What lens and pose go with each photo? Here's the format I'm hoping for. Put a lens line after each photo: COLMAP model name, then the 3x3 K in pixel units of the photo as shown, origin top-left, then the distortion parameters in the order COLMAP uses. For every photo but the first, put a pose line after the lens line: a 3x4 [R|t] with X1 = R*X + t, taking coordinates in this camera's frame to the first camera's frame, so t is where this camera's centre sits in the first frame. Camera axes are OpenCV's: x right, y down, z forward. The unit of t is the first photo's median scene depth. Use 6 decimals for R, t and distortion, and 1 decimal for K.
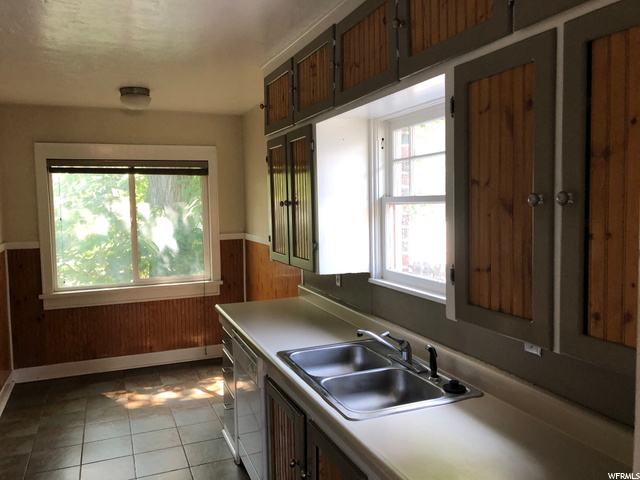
lens RADIAL K [[519.5, 0, 320.0], [0, 519.5, 240.0], [0, 0, 1]] dist [0.006423, 0.000500]
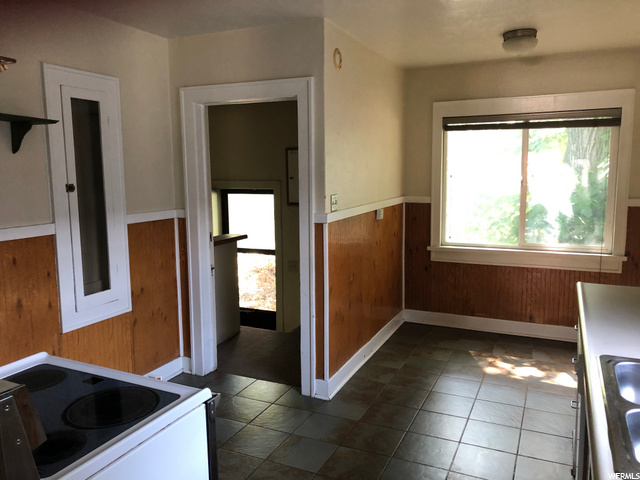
lens RADIAL K [[519.5, 0, 320.0], [0, 519.5, 240.0], [0, 0, 1]] dist [0.006423, 0.000500]
pose [[0.670531, 0.110701, -0.733576, 0.097758], [-0.057134, 0.993573, 0.097712, 0.000358], [0.739678, -0.023607, 0.672547, 0.108863]]
